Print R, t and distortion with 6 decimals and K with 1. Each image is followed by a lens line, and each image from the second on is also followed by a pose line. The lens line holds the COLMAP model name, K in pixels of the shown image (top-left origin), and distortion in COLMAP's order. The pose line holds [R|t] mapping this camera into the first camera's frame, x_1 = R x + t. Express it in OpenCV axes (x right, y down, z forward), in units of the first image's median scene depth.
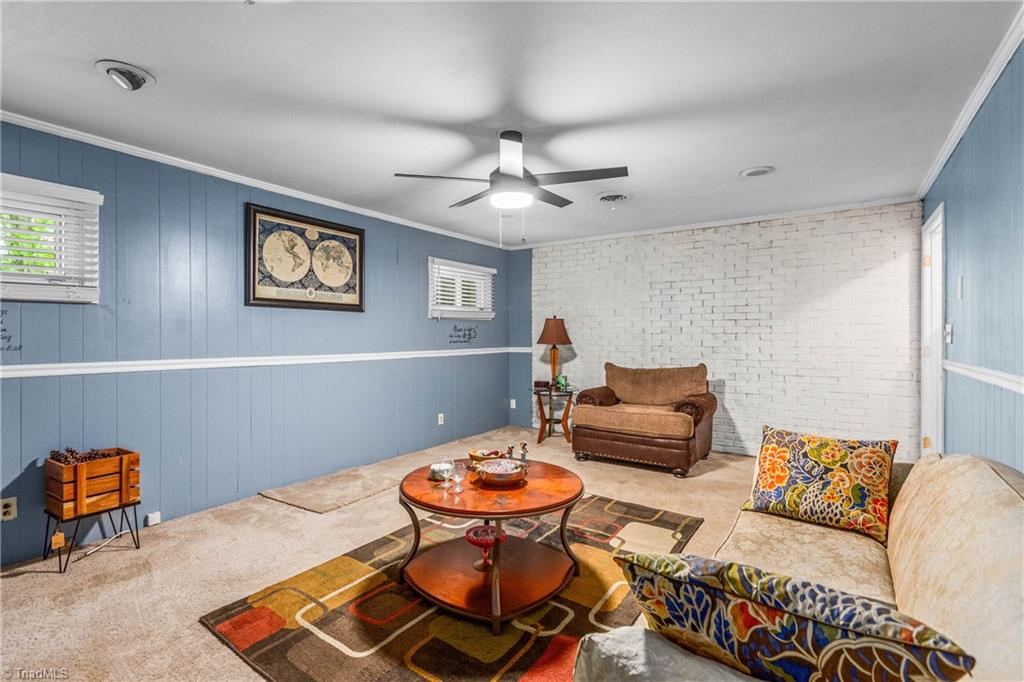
lens RADIAL K [[476.4, 0, 512.0], [0, 476.4, 341.0], [0, 0, 1]] dist [0.000161, 0.000051]
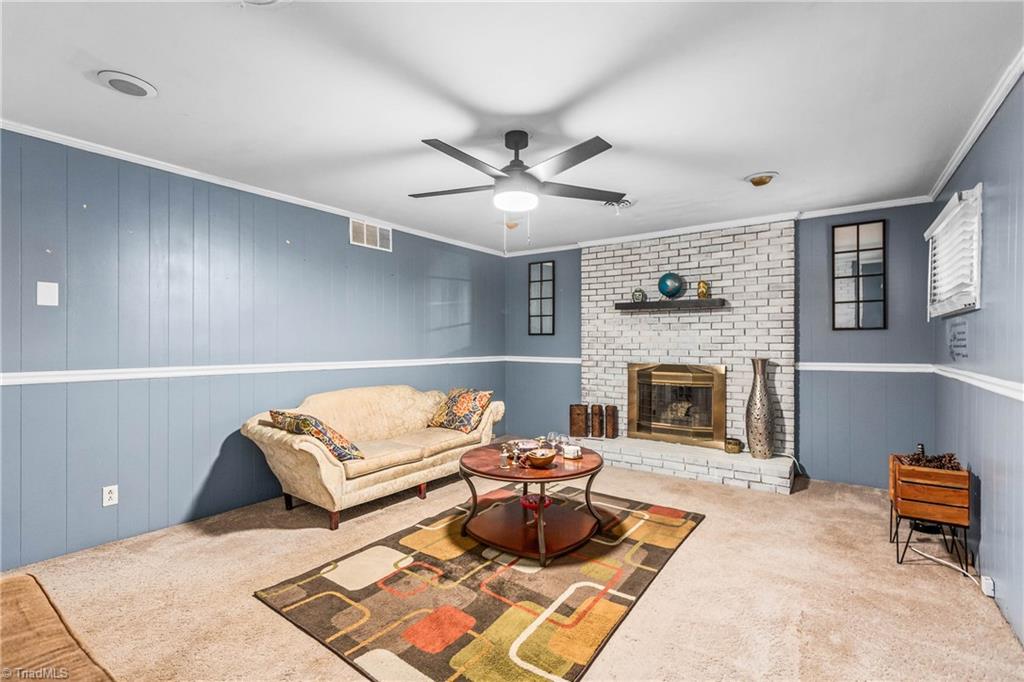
lens RADIAL K [[465.9, 0, 504.9], [0, 465.9, 340.8], [0, 0, 1]] dist [-0.000359, 0.000007]
pose [[-0.999517, 0.000736, 0.031060, -0.006654], [0.000799, 0.999998, 0.002009, -0.013241], [-0.031058, 0.002033, -0.999516, 1.386328]]
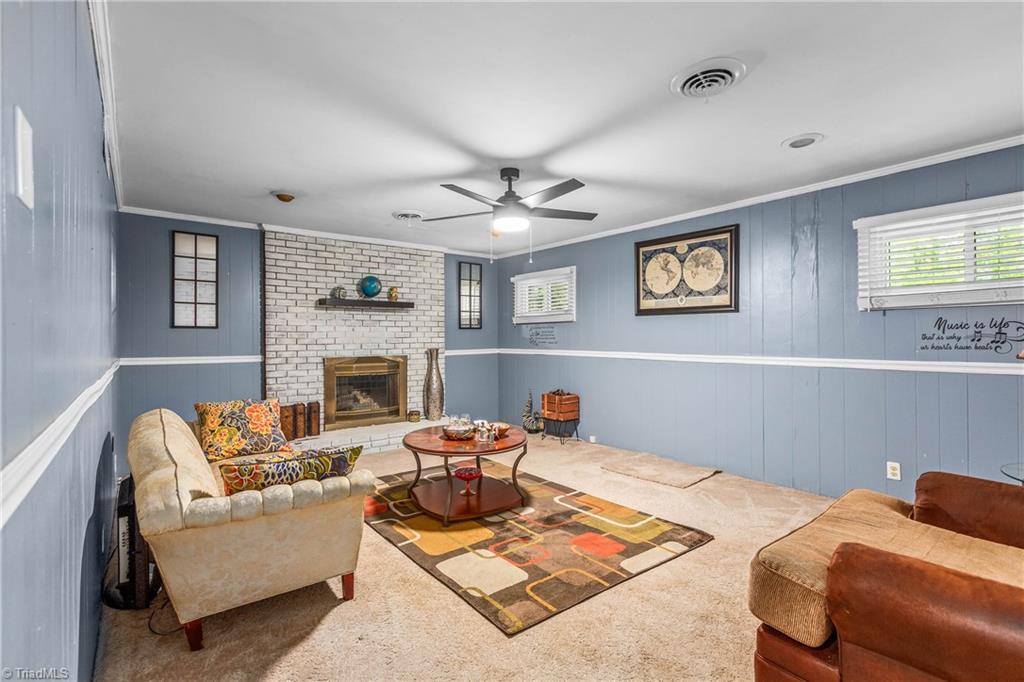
lens RADIAL K [[465.9, 0, 504.9], [0, 465.9, 340.8], [0, 0, 1]] dist [-0.000359, 0.000007]
pose [[-0.302349, 0.013334, -0.953104, 0.799338], [-0.003736, 0.999878, 0.015174, -0.018179], [0.953190, 0.008148, -0.302262, 0.956078]]
